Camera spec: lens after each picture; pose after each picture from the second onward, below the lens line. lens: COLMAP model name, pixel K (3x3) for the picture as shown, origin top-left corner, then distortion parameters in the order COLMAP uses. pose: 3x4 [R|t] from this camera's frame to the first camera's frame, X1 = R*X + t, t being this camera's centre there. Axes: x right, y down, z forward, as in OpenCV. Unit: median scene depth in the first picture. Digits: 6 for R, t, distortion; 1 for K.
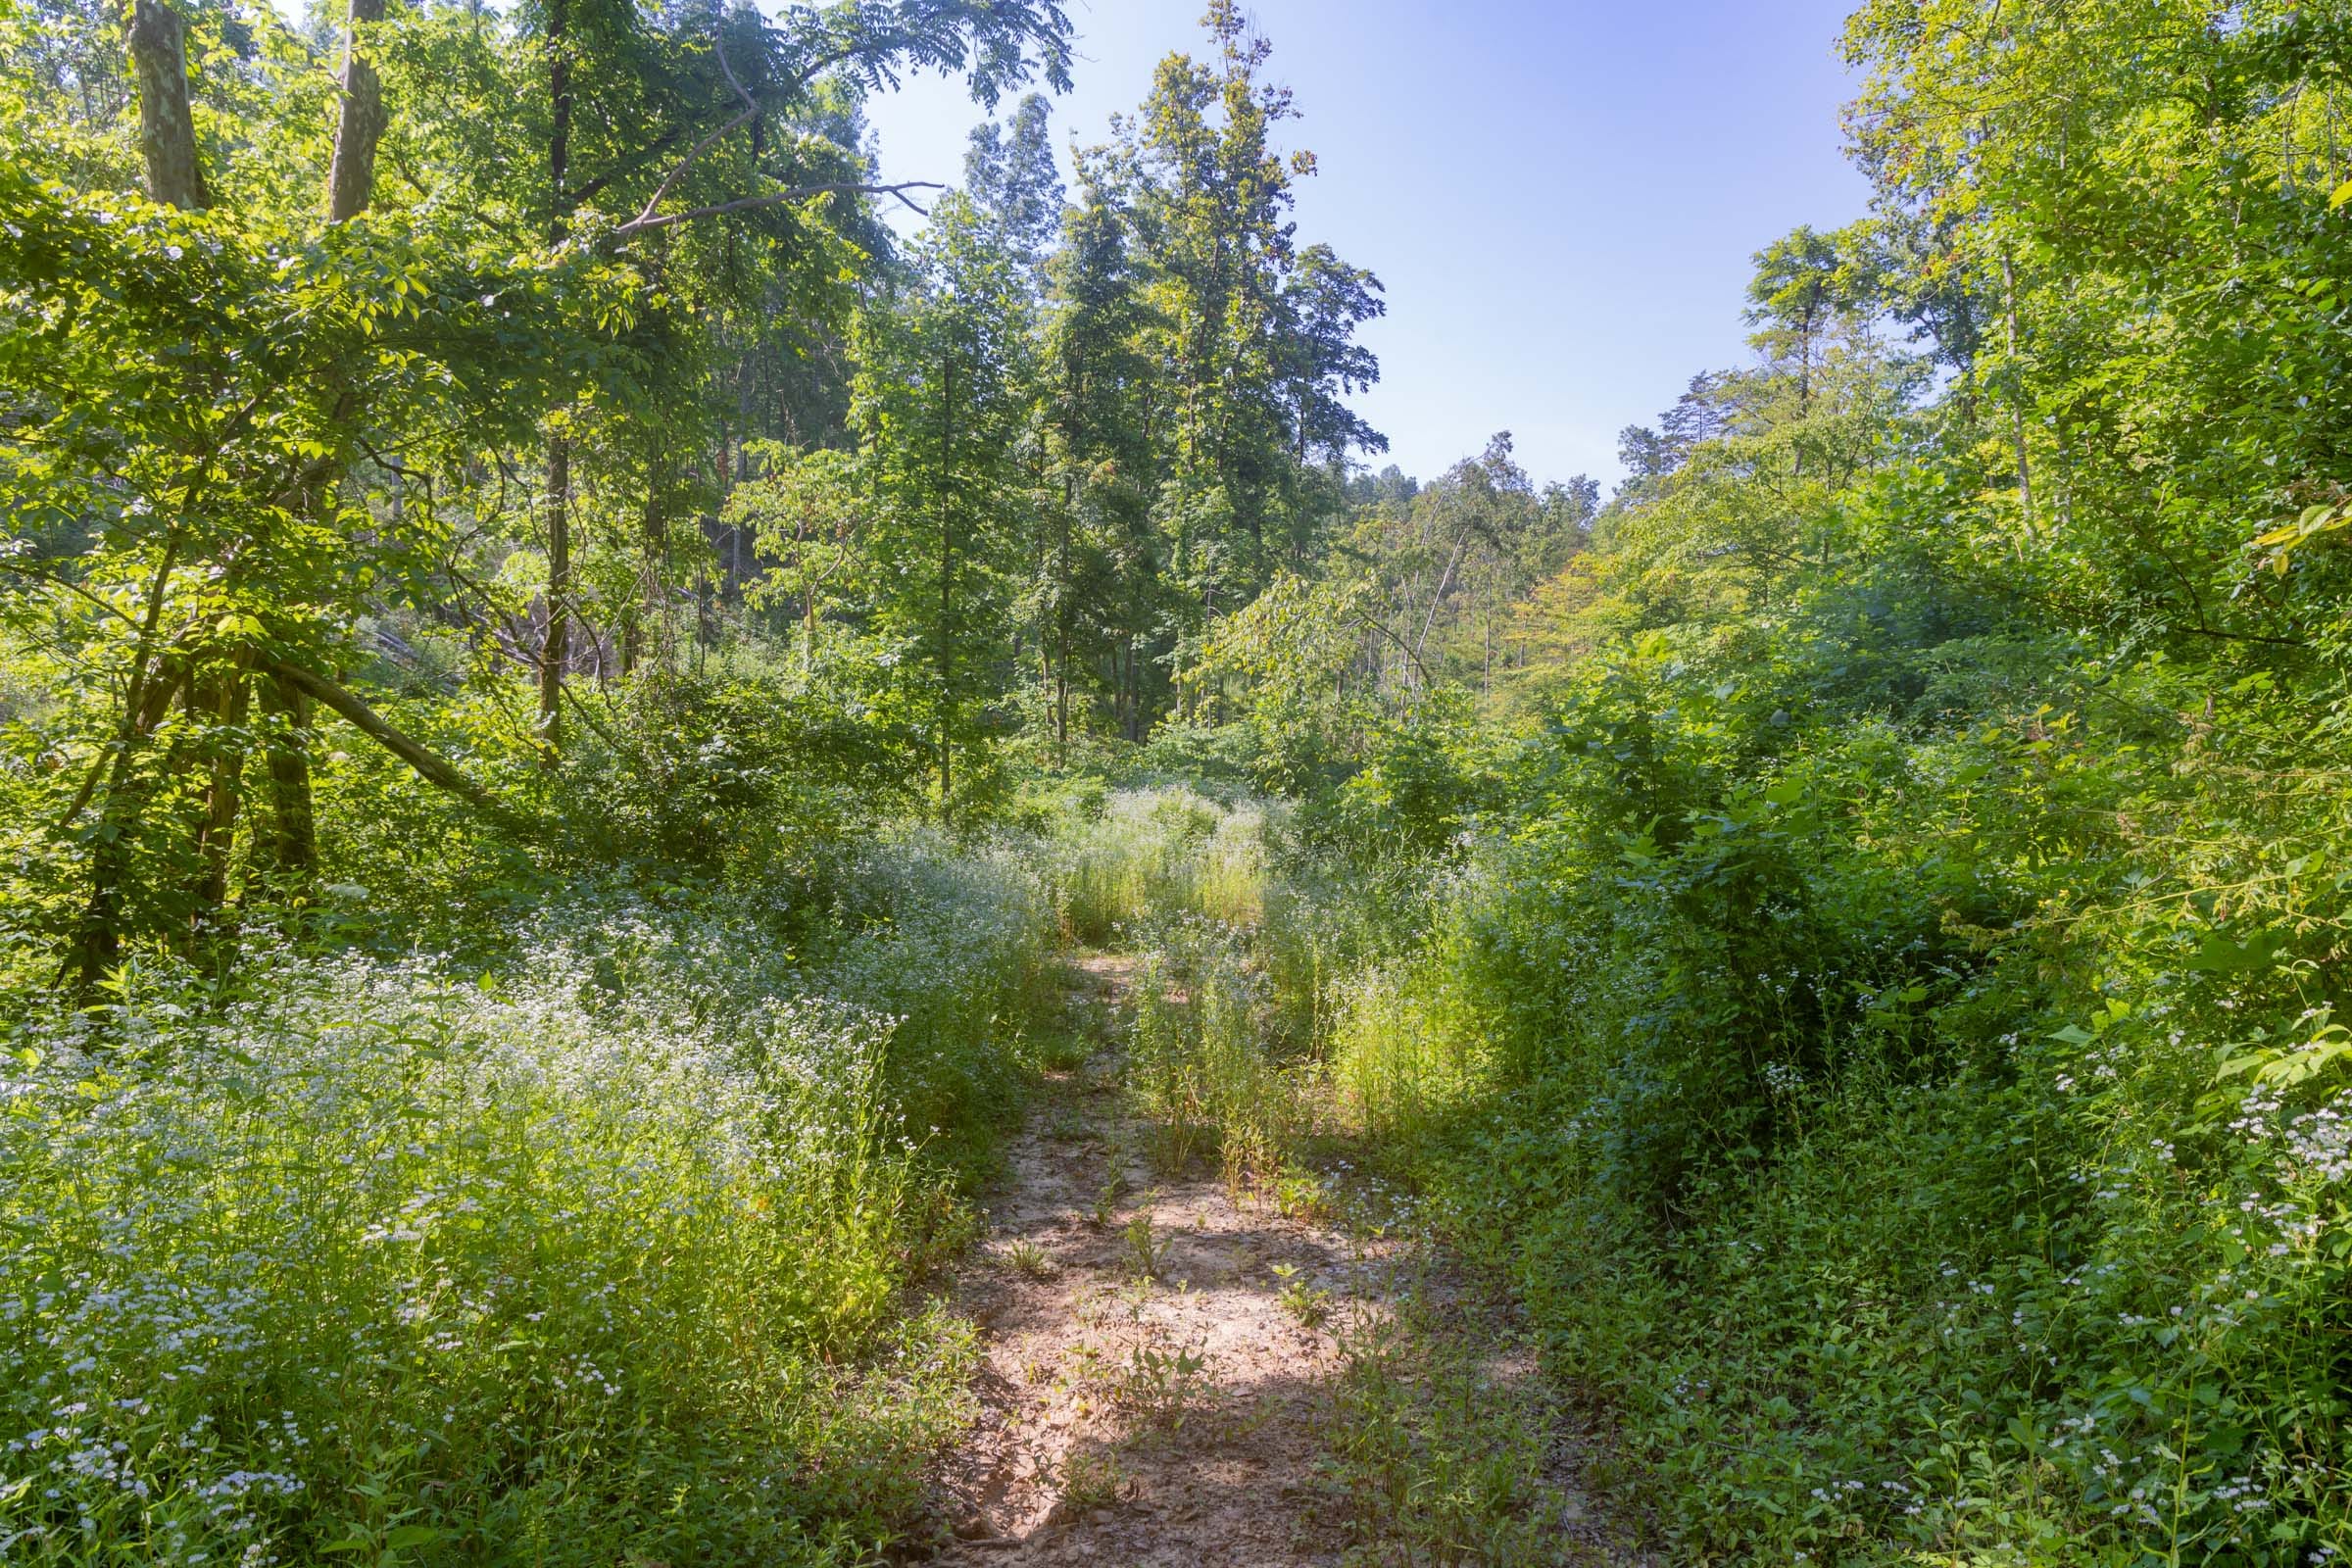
lens RADIAL K [[1590.8, 0, 1191.0], [0, 1590.8, 762.9], [0, 0, 1]] dist [0.005320, 0.003854]
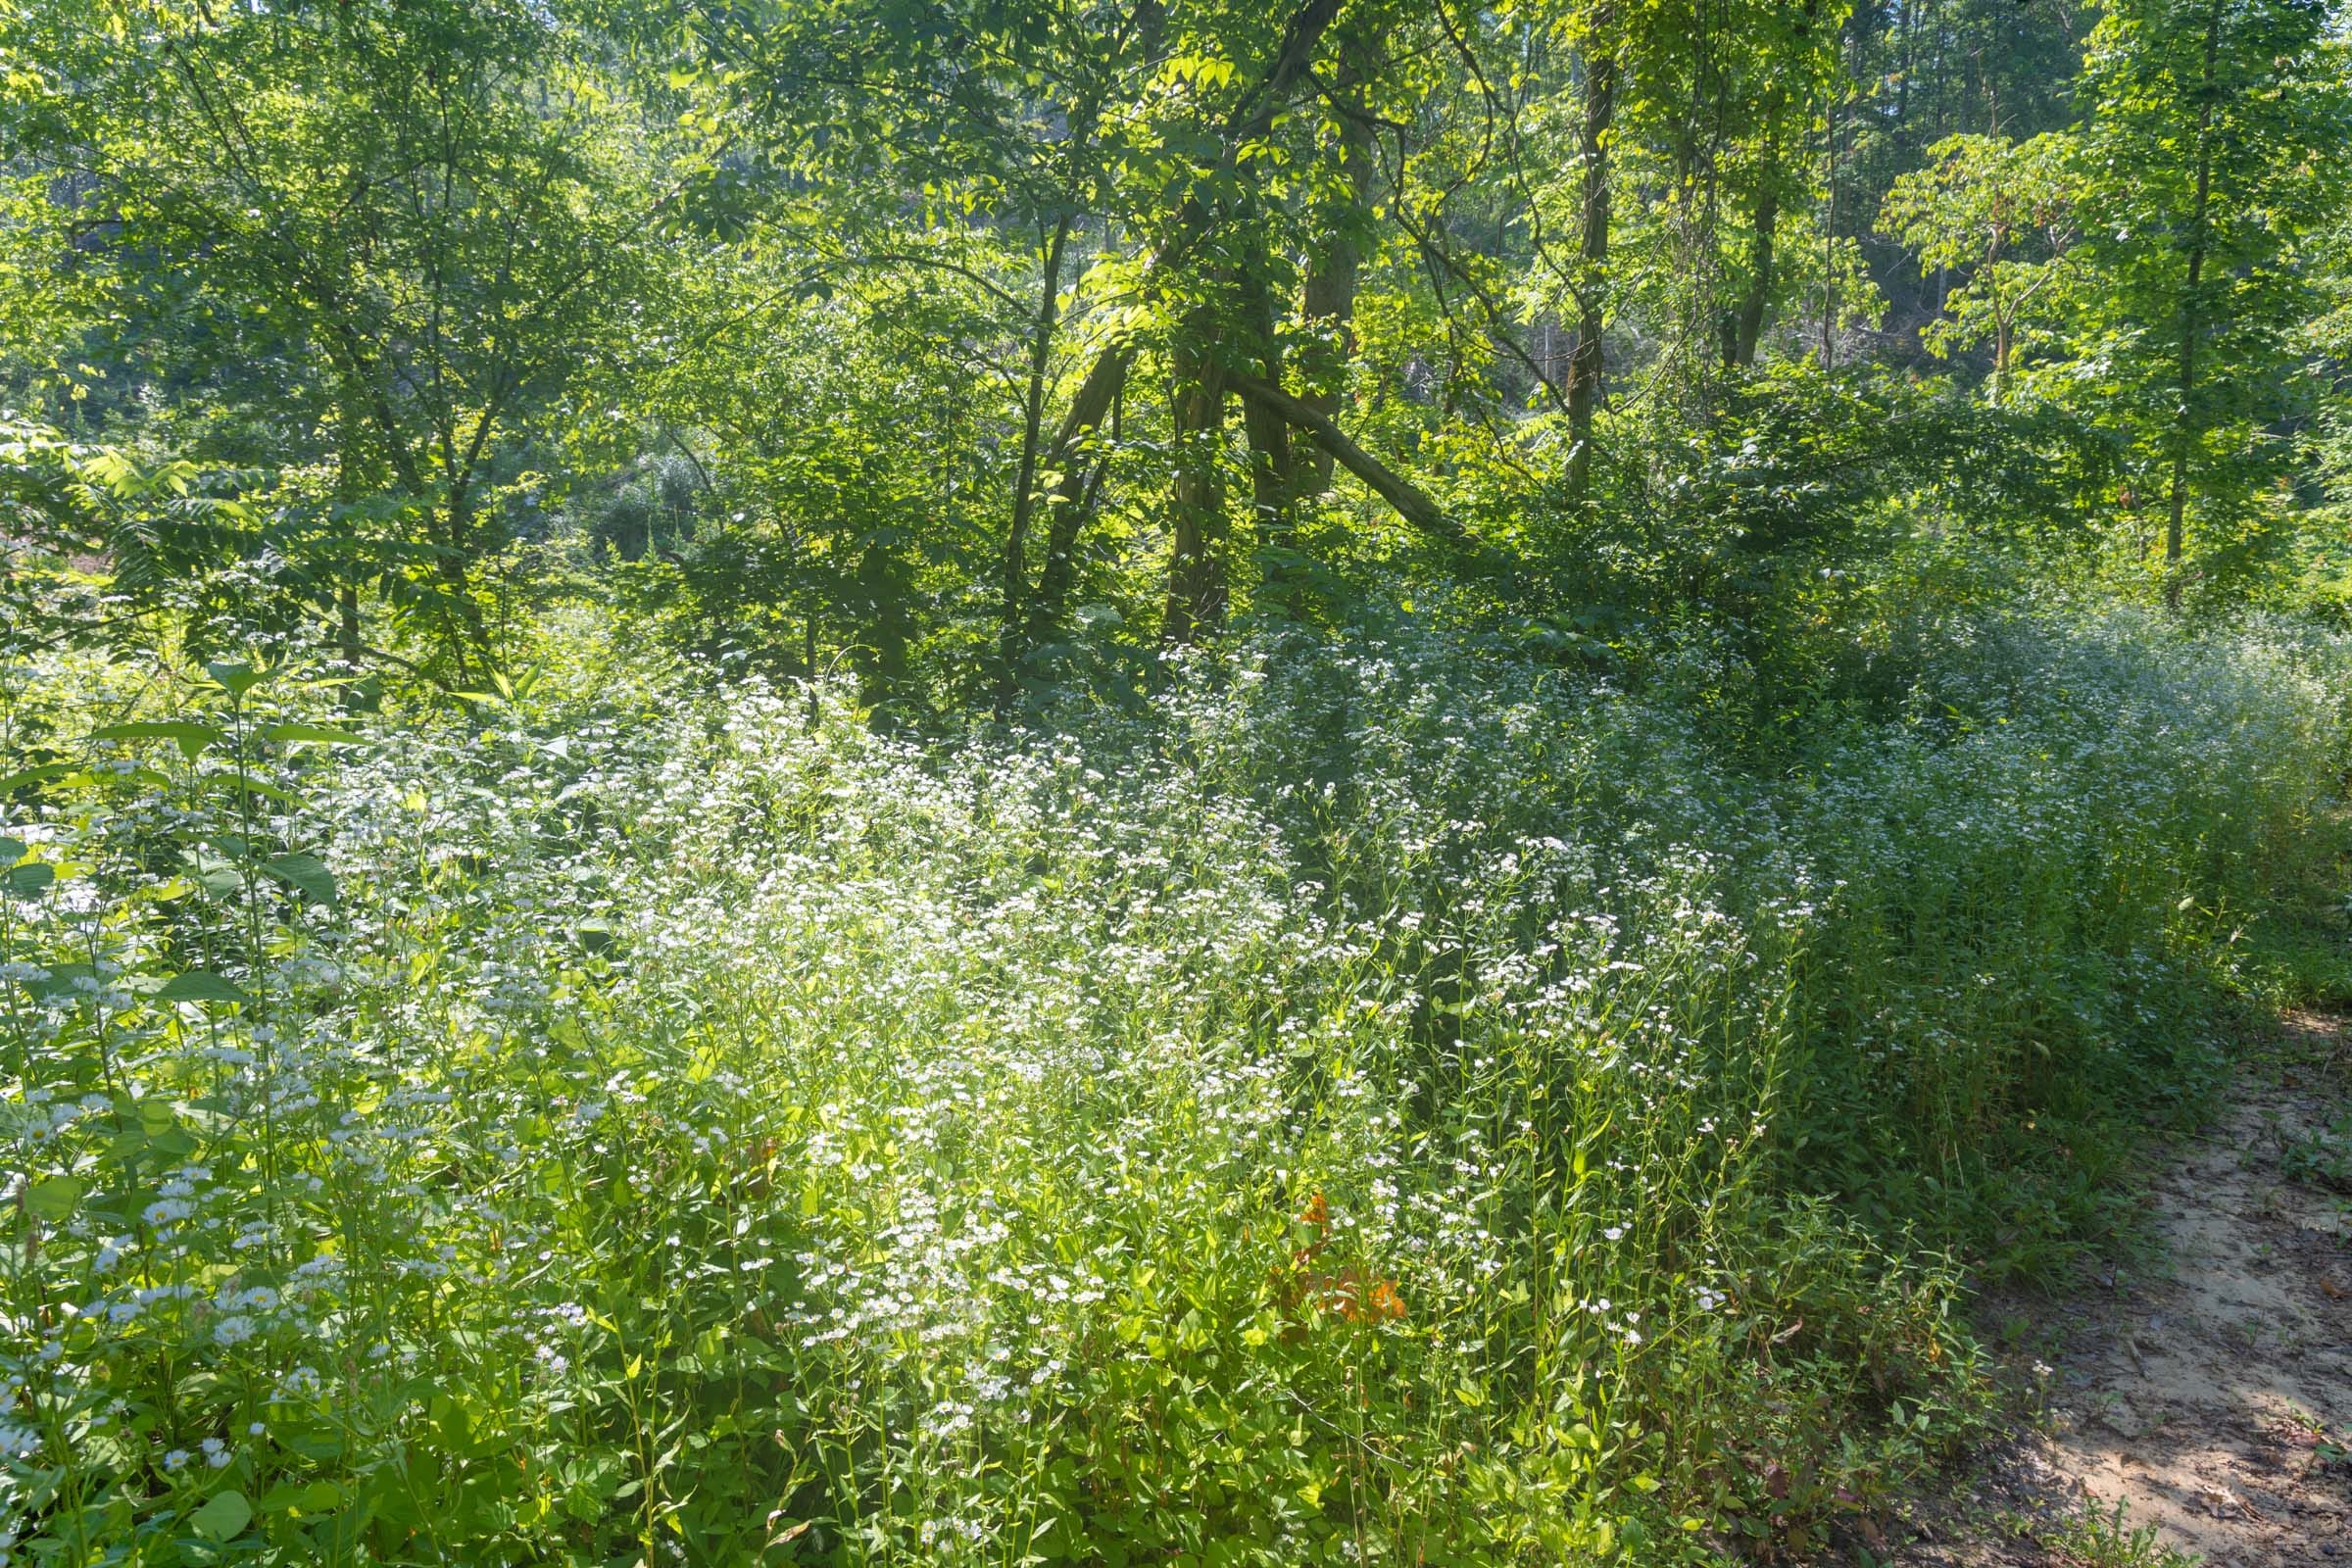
lens RADIAL K [[1590.8, 0, 1191.0], [0, 1590.8, 762.9], [0, 0, 1]] dist [0.005320, 0.003854]
pose [[0.749323, 0.073533, -0.658109, -0.005362], [0.003002, 0.993428, 0.114417, 0.012566], [0.662198, -0.087711, 0.744178, 0.096553]]
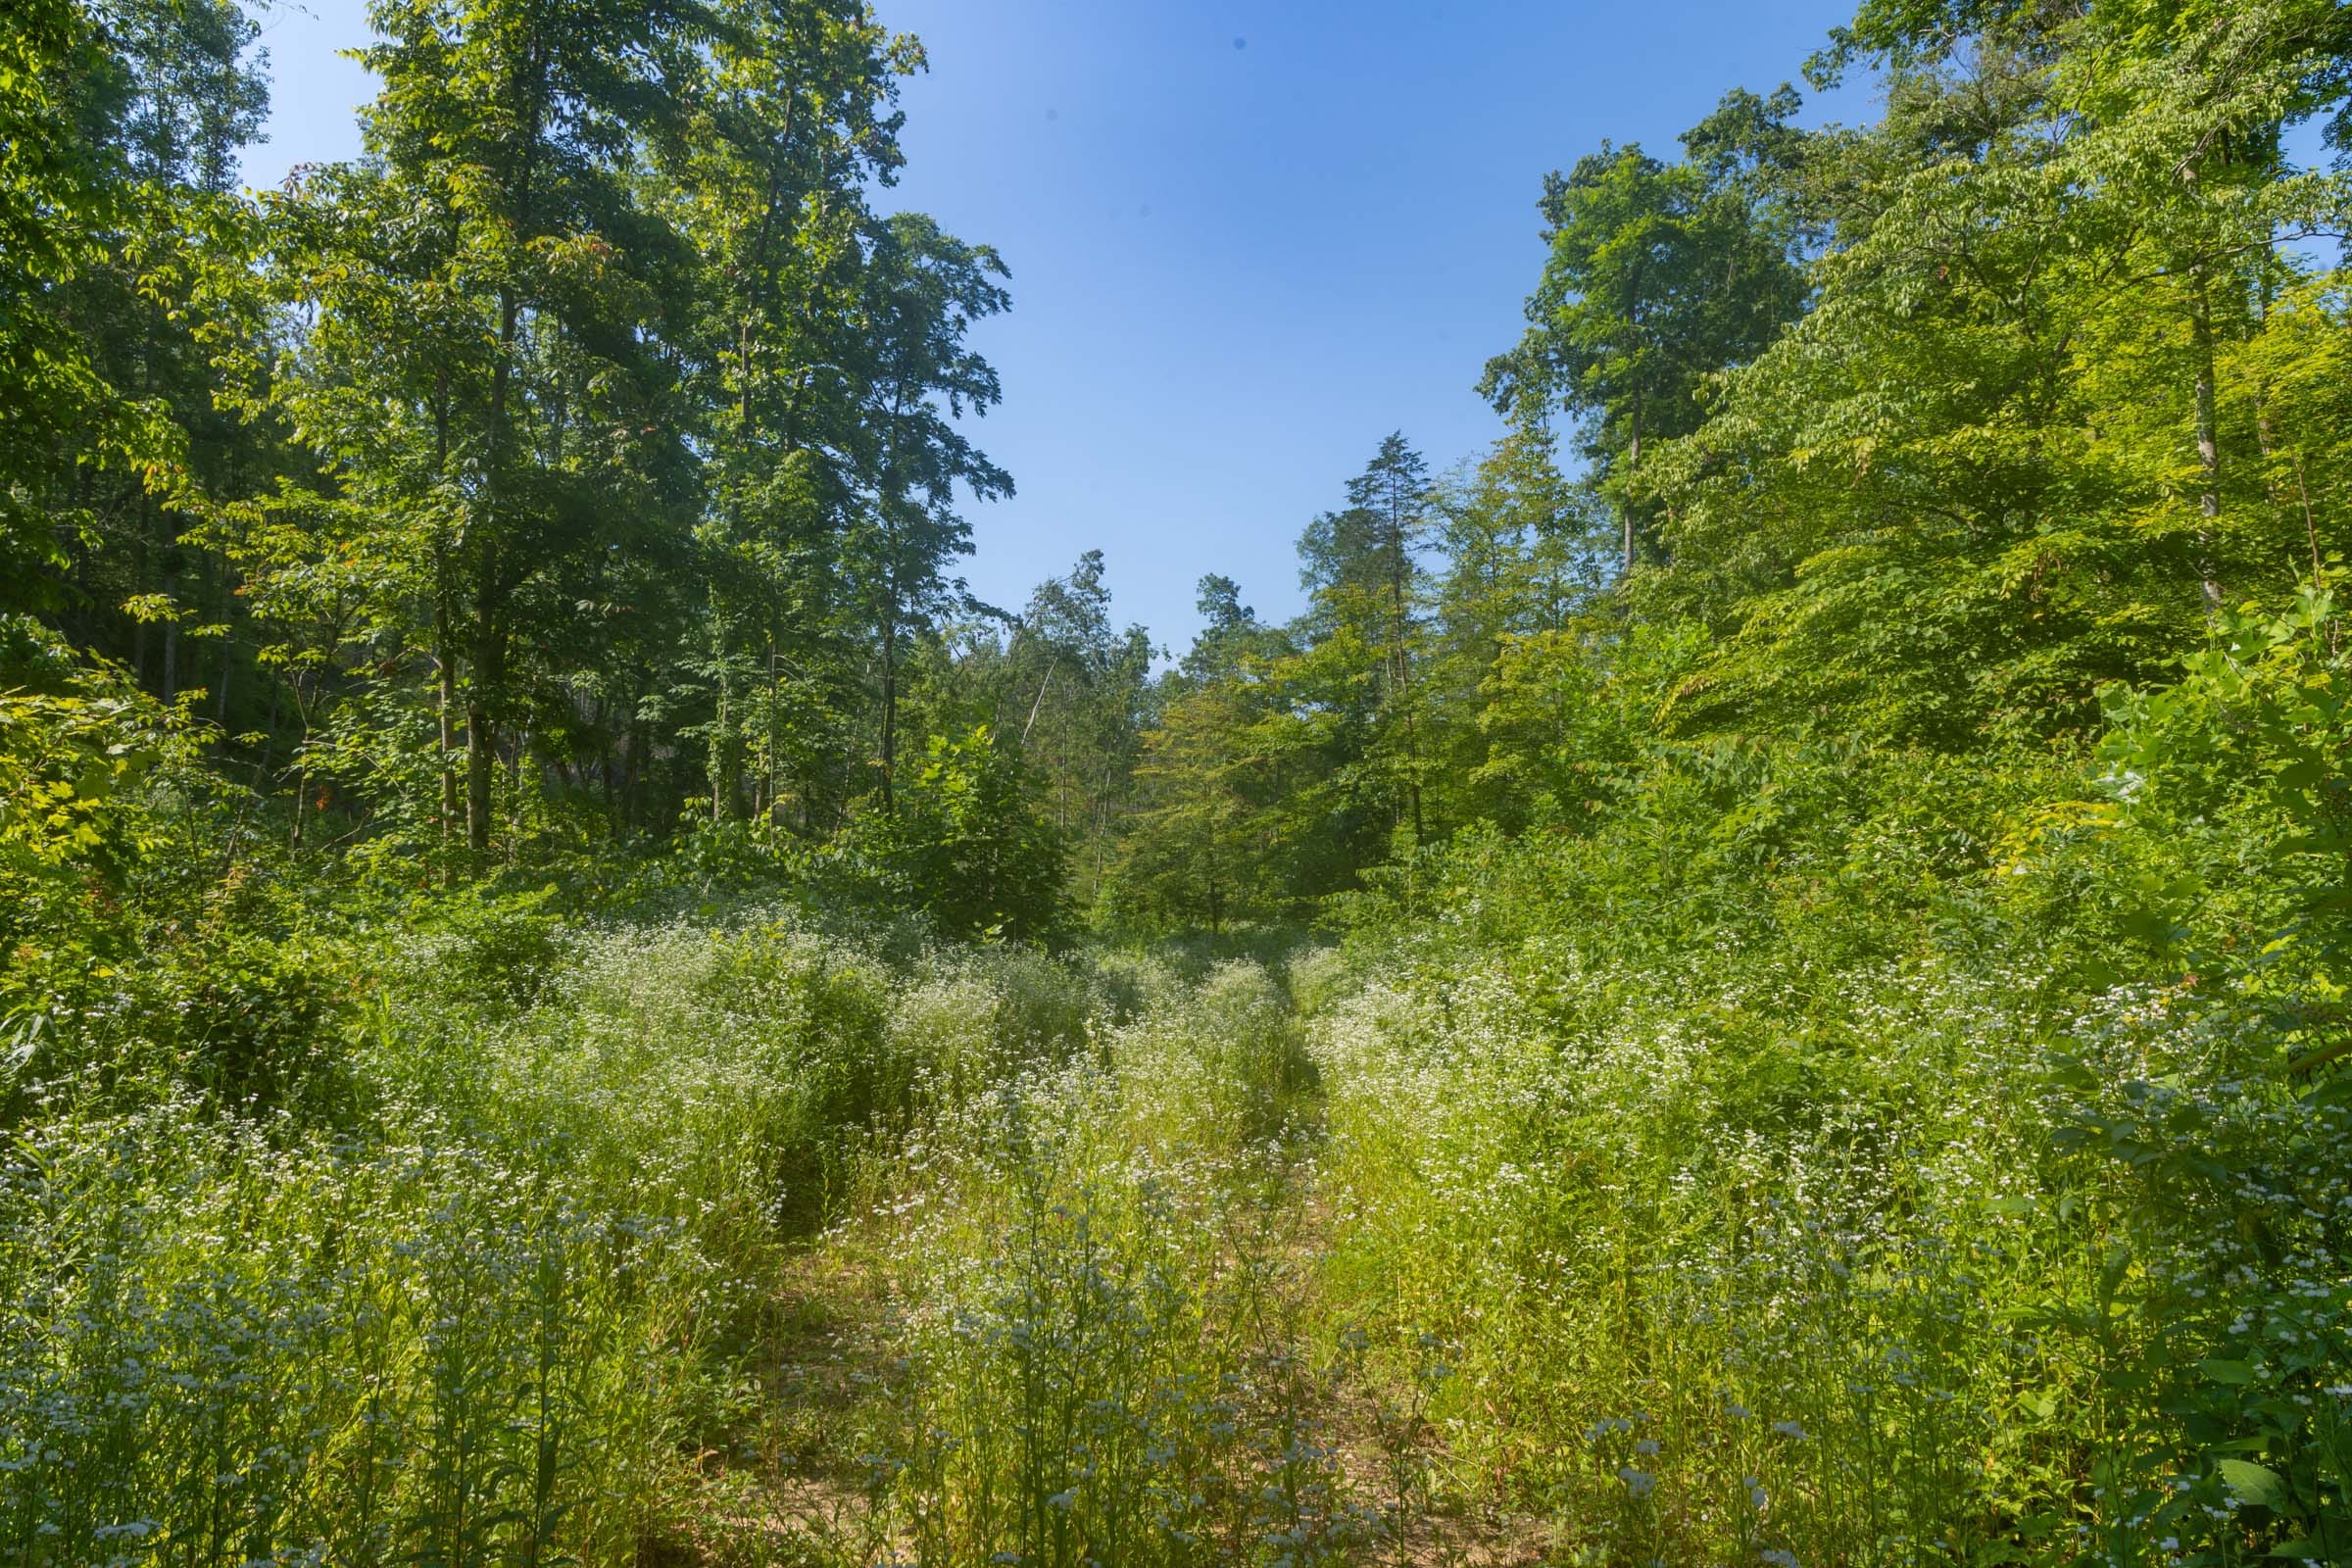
lens RADIAL K [[1590.8, 0, 1191.0], [0, 1590.8, 762.9], [0, 0, 1]] dist [0.005320, 0.003854]
pose [[0.954343, 0.019200, 0.298096, -0.013040], [0.017195, 0.992747, -0.118990, 0.013344], [-0.298218, 0.118683, 0.947090, 0.307026]]
